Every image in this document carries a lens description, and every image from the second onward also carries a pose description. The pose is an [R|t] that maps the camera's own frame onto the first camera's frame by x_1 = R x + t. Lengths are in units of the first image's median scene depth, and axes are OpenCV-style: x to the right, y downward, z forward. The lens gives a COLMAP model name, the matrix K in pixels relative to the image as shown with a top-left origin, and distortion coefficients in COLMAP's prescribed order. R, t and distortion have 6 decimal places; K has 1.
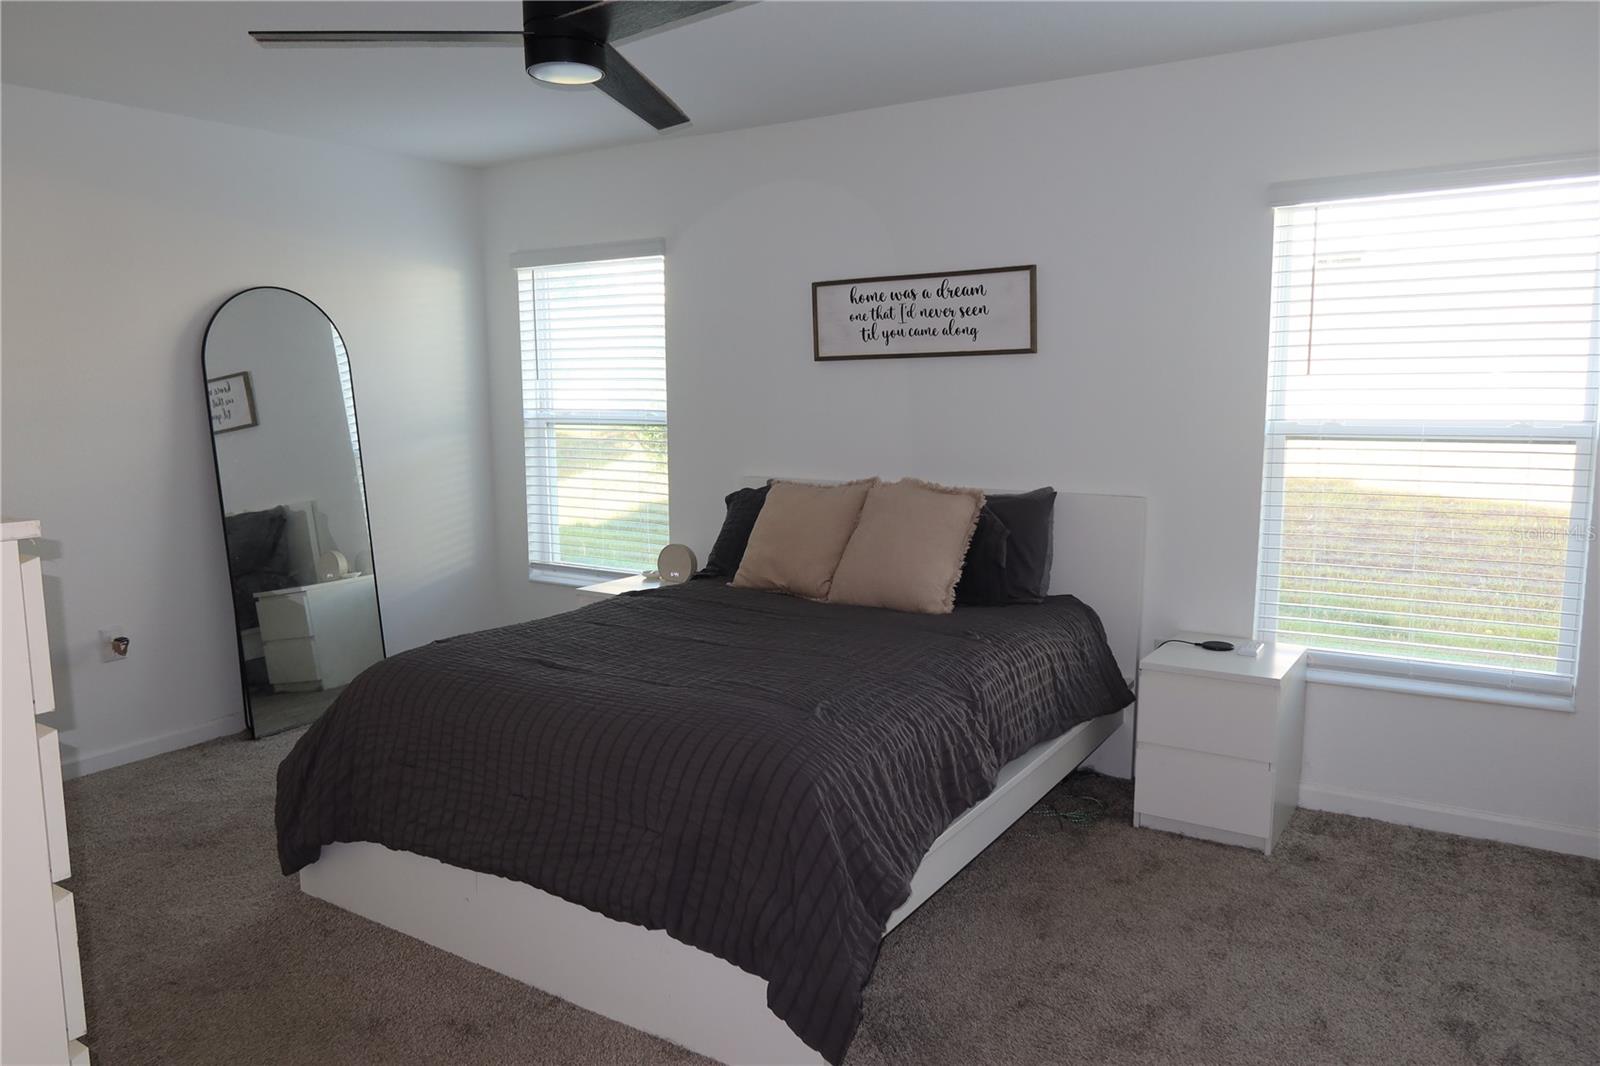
lens RADIAL K [[1108.1, 0, 800.0], [0, 1108.1, 533.0], [0, 0, 1]] dist [-0.018644, 0.005689]
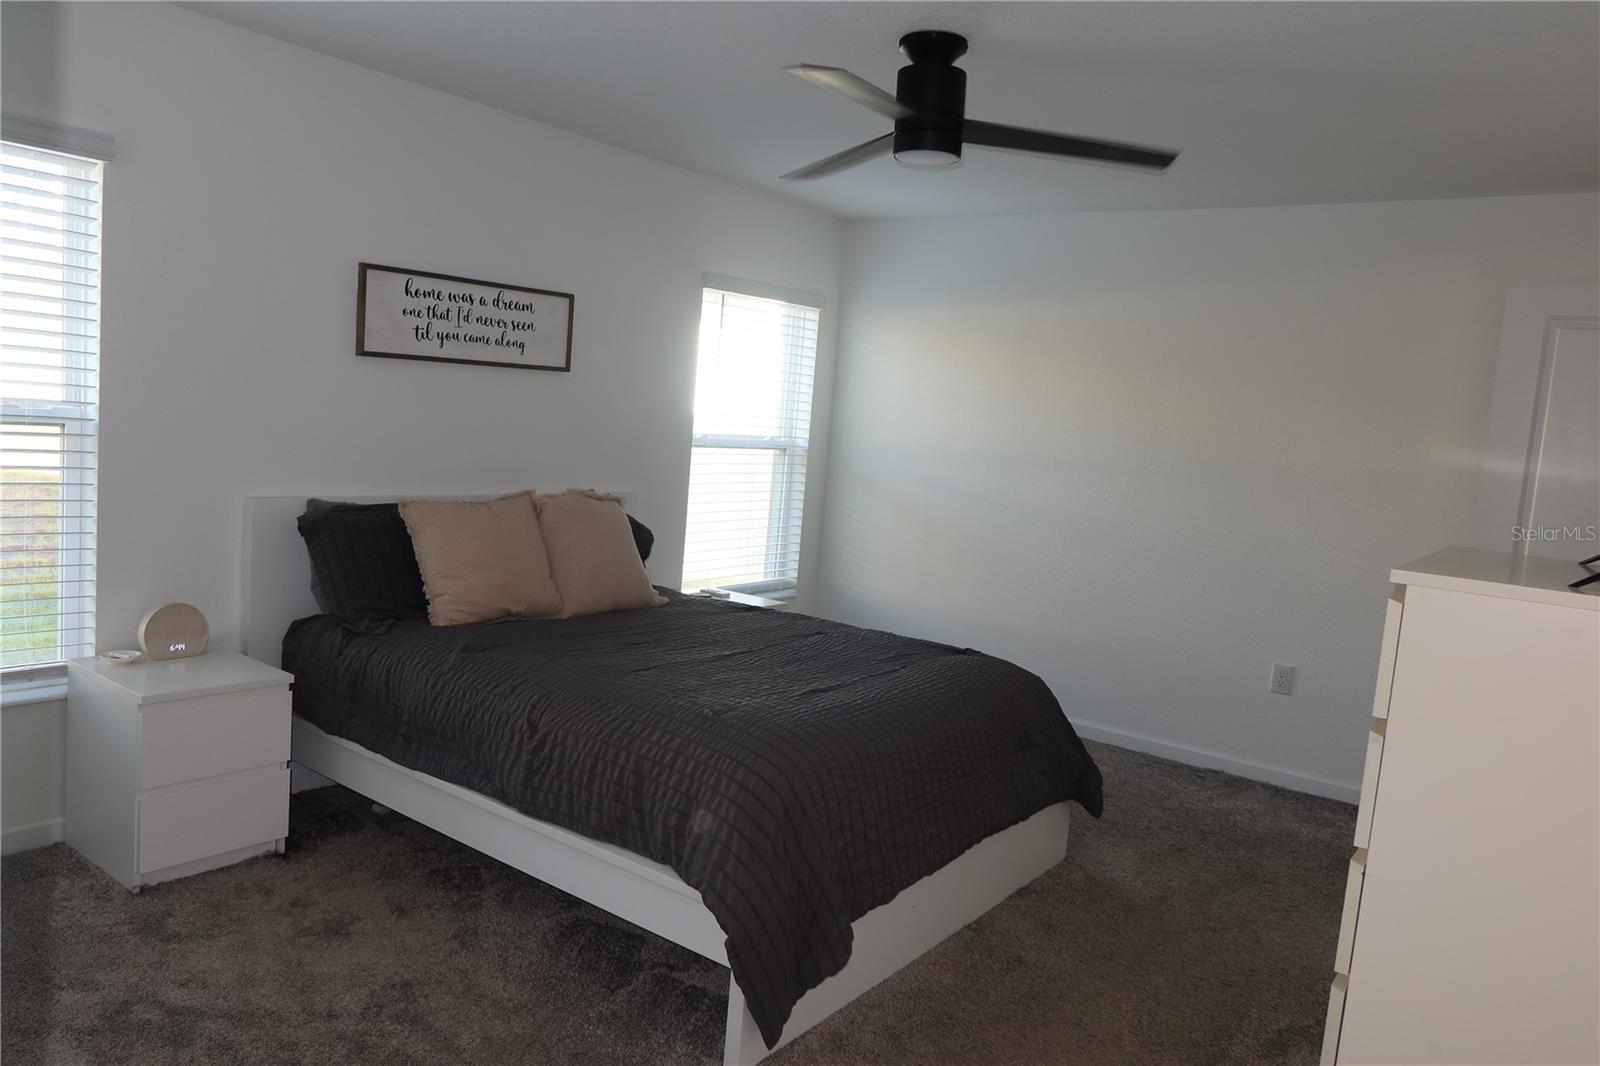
lens RADIAL K [[1116.6, 0, 806.2], [0, 1116.6, 540.9], [0, 0, 1]] dist [-0.038042, 0.021757]
pose [[0.073066, -0.097372, 0.992562, -0.865439], [0.060237, 0.993836, 0.093063, -0.077736], [-0.995506, 0.052989, 0.078481, 0.641080]]
